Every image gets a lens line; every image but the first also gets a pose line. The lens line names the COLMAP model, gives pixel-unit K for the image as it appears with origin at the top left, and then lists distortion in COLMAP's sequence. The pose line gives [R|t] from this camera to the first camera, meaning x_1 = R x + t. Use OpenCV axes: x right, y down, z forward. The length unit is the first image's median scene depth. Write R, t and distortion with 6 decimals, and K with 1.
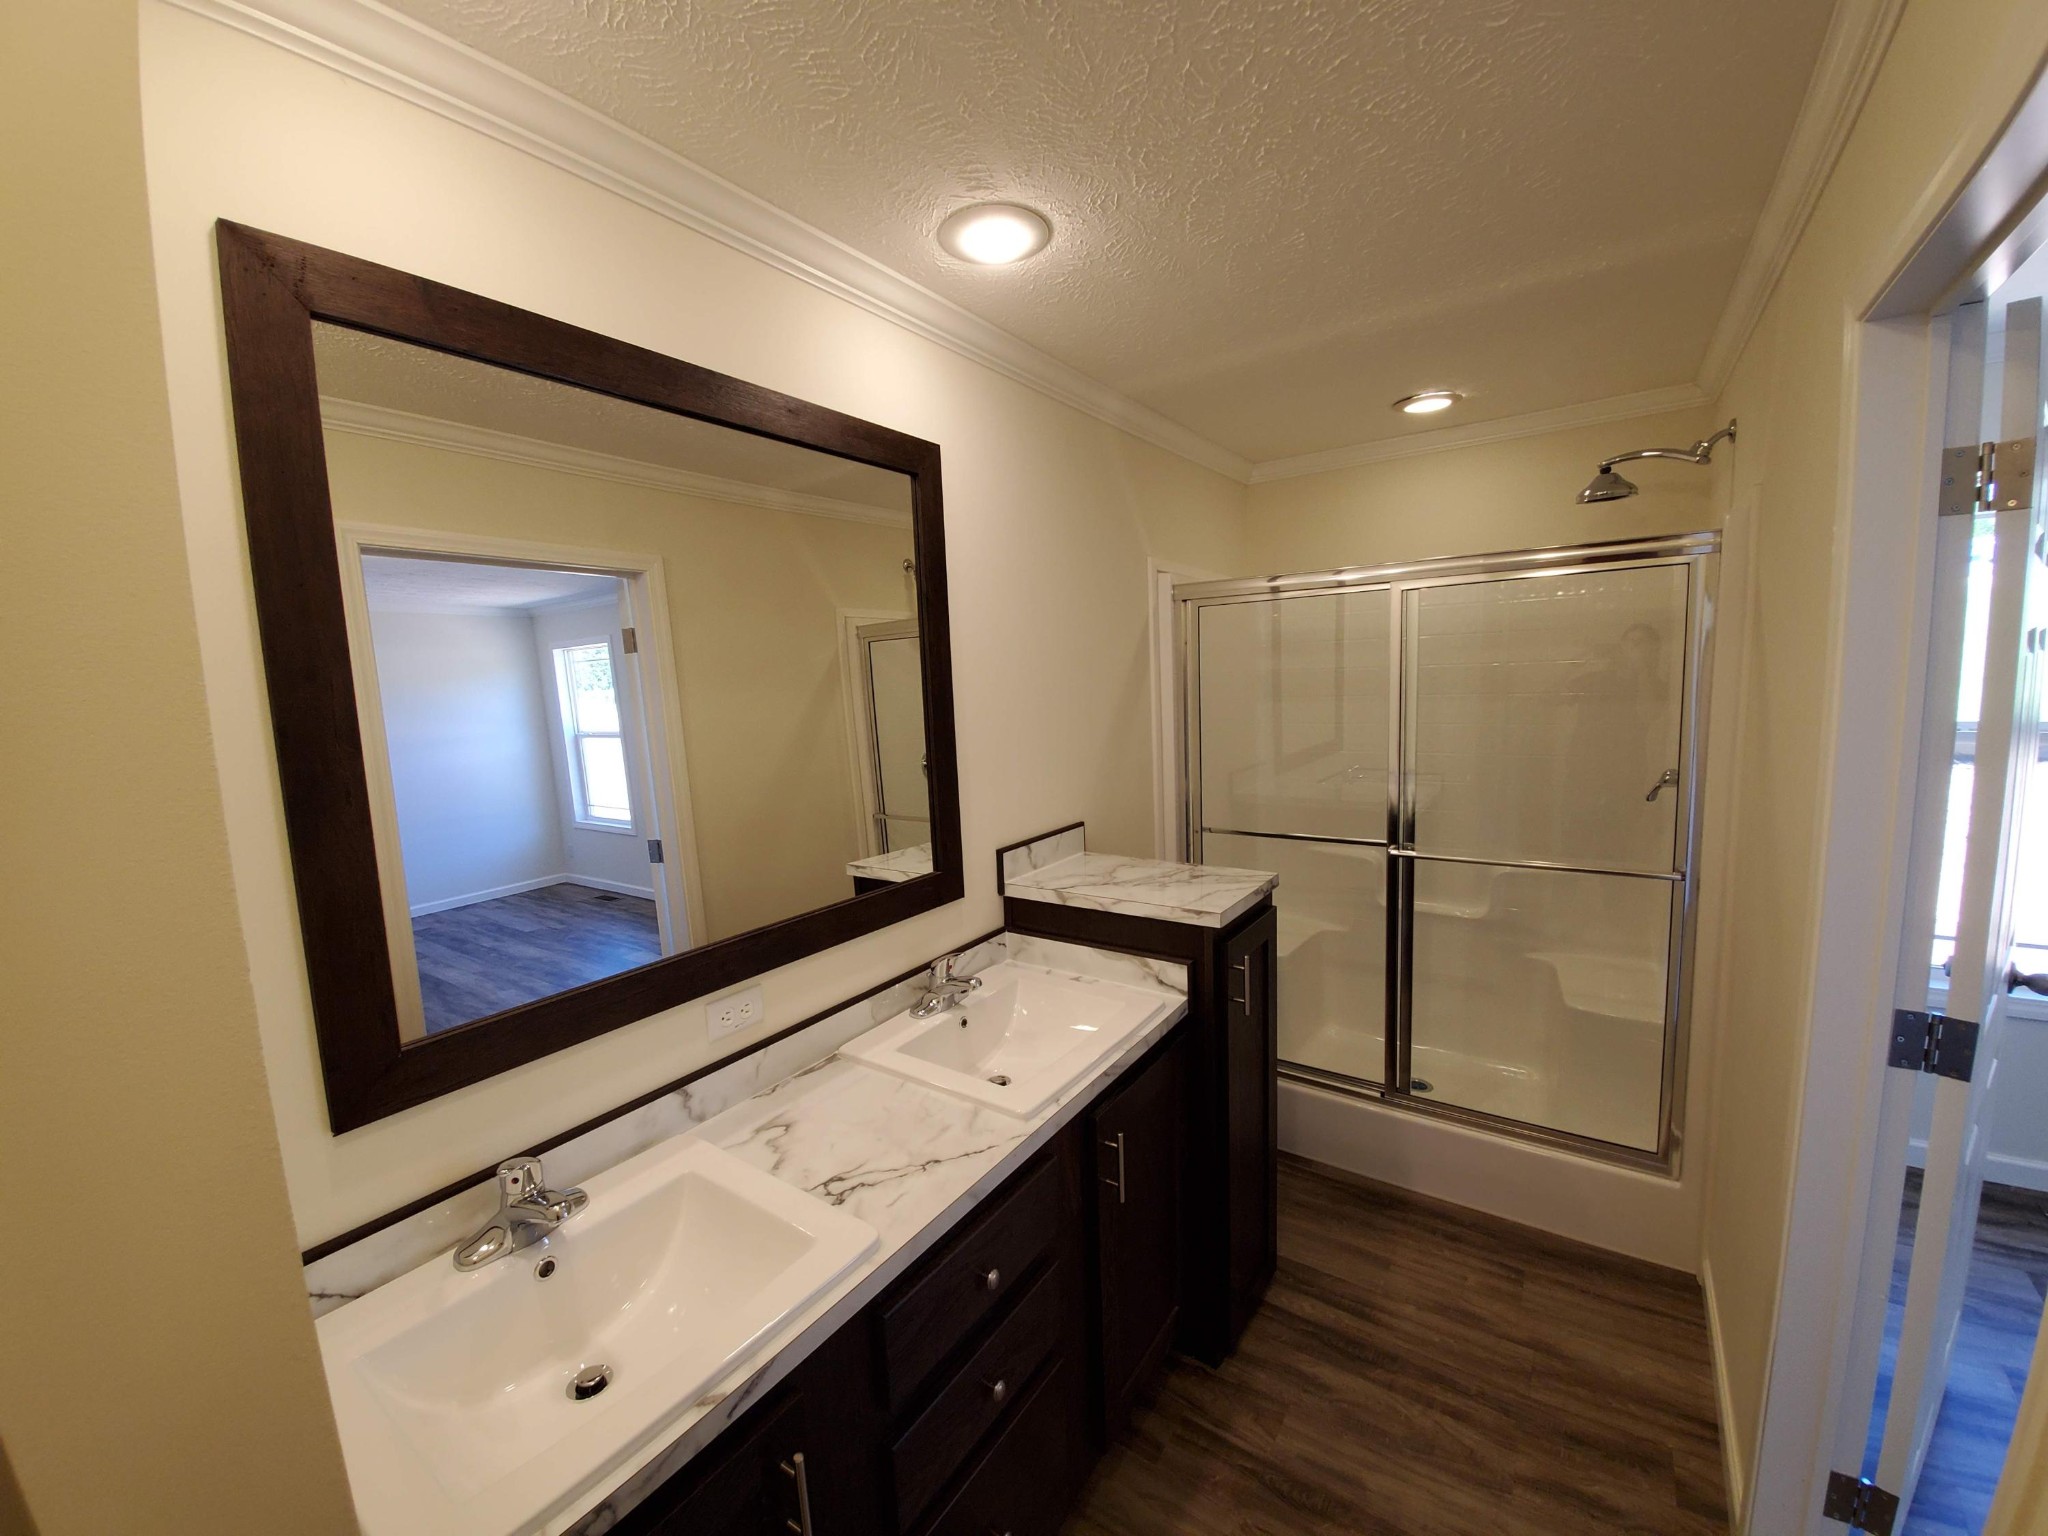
lens RADIAL K [[807.2, 0, 1008.2], [0, 807.2, 770.4], [0, 0, 1]] dist [-0.008526, -0.003198]
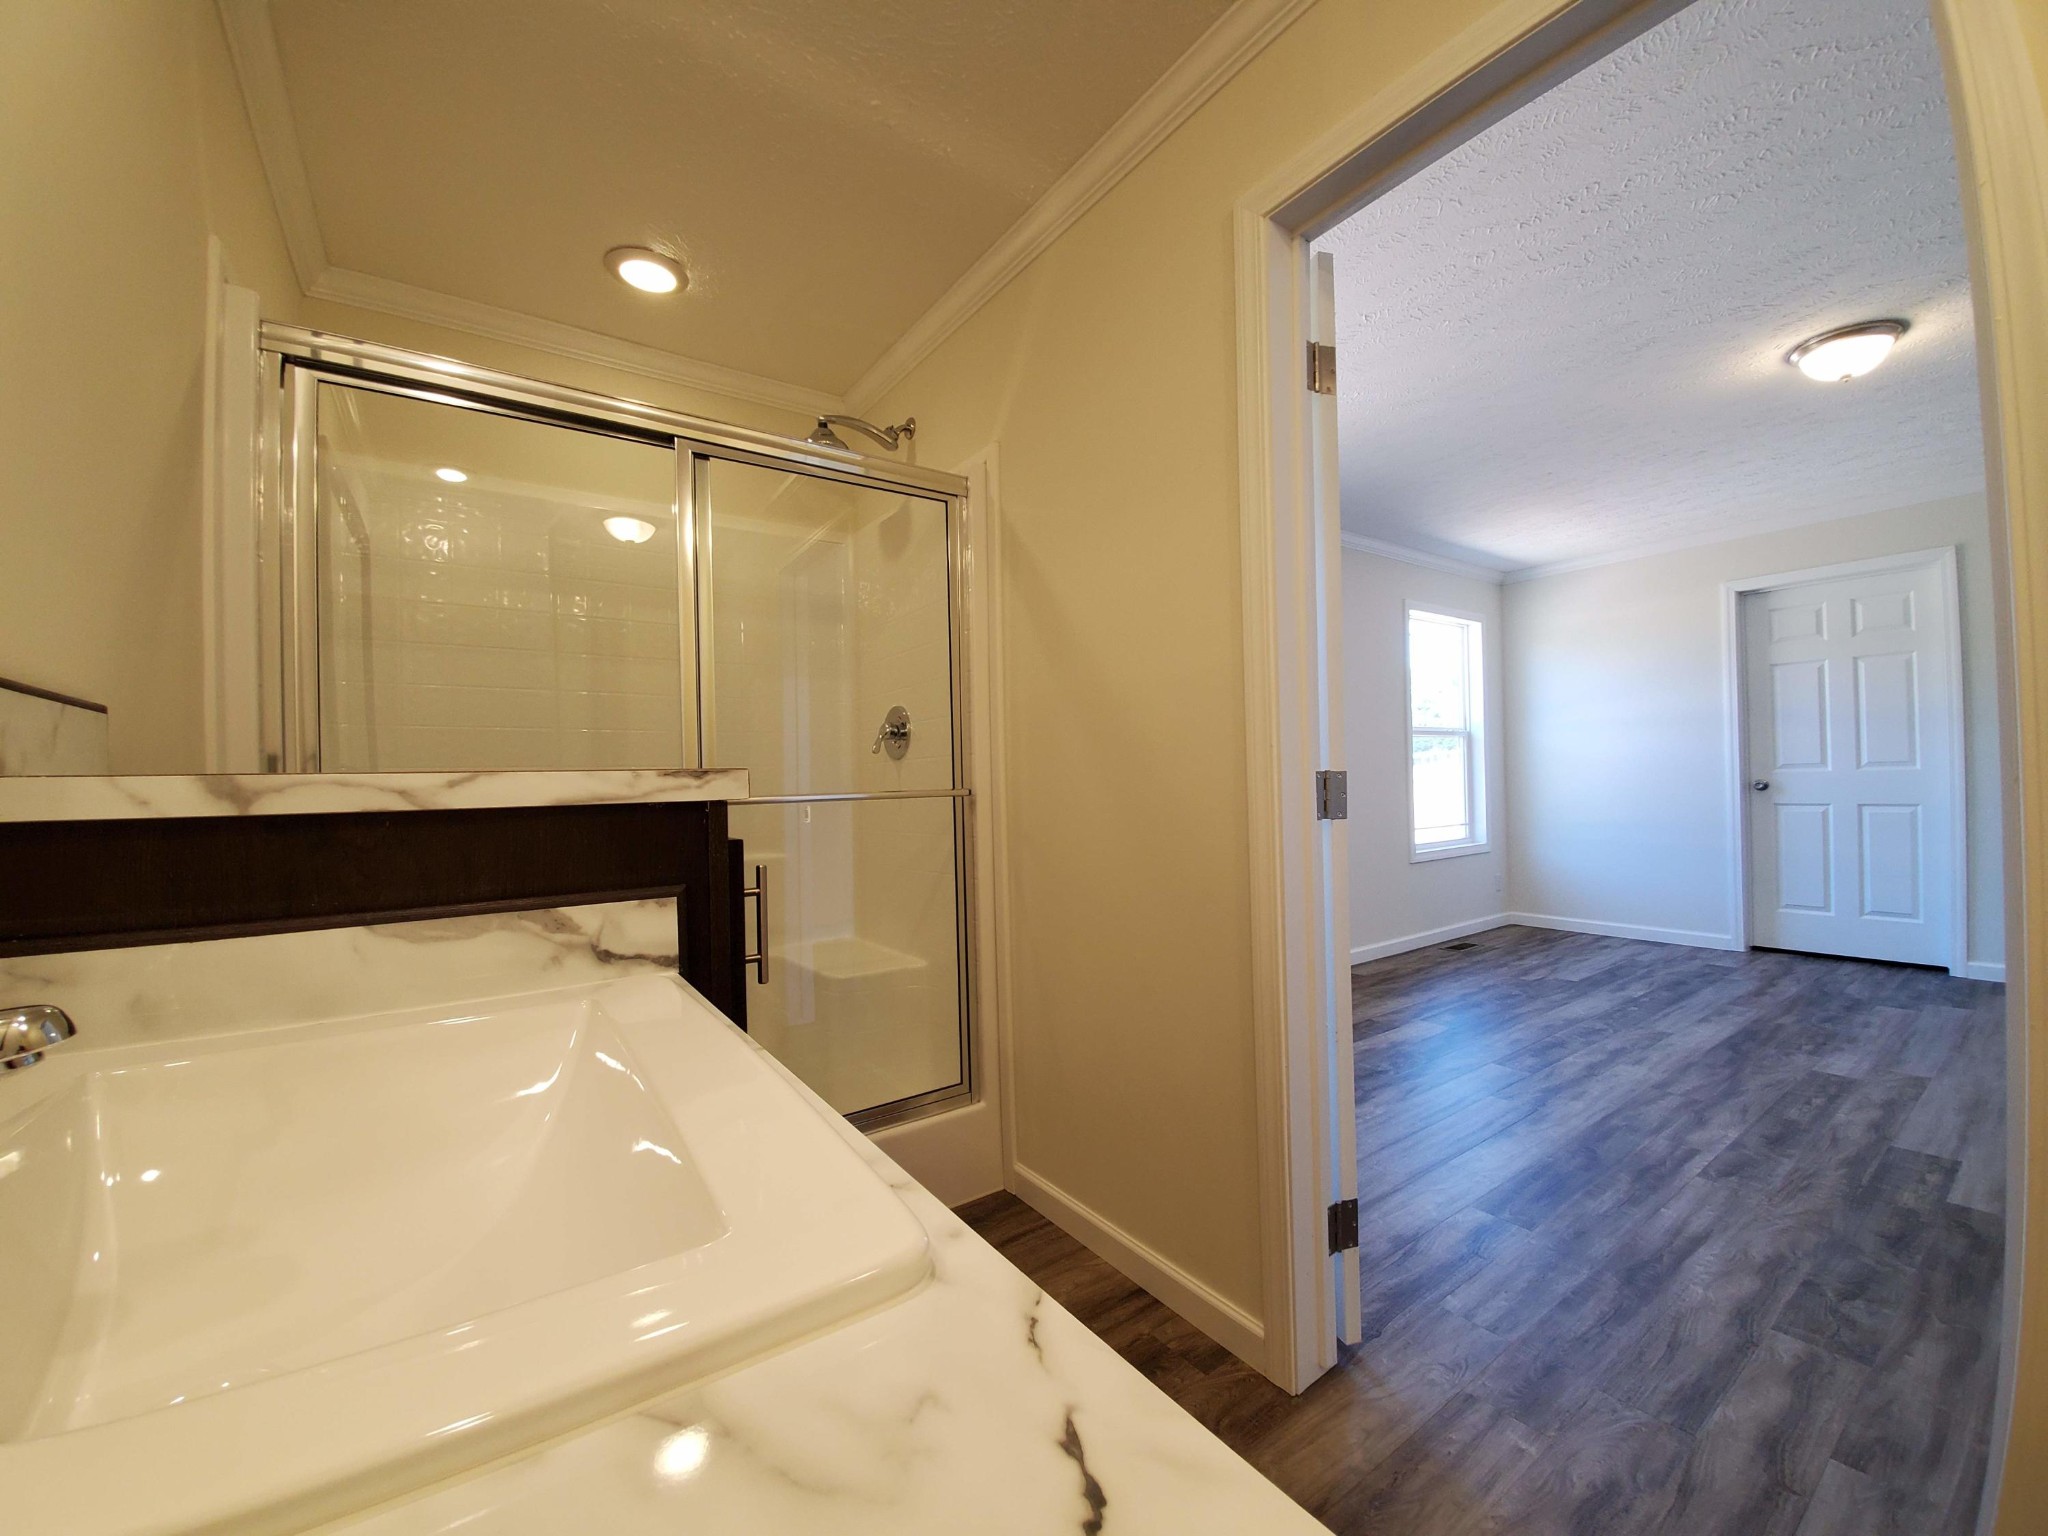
lens RADIAL K [[807.2, 0, 1016.7], [0, 807.2, 770.4], [0, 0, 1]] dist [-0.008526, -0.003198]
pose [[0.340222, 0.049446, 0.939044, -0.122670], [0.103997, 0.990512, -0.089834, 0.208709], [-0.934577, 0.128221, 0.331852, 0.599109]]
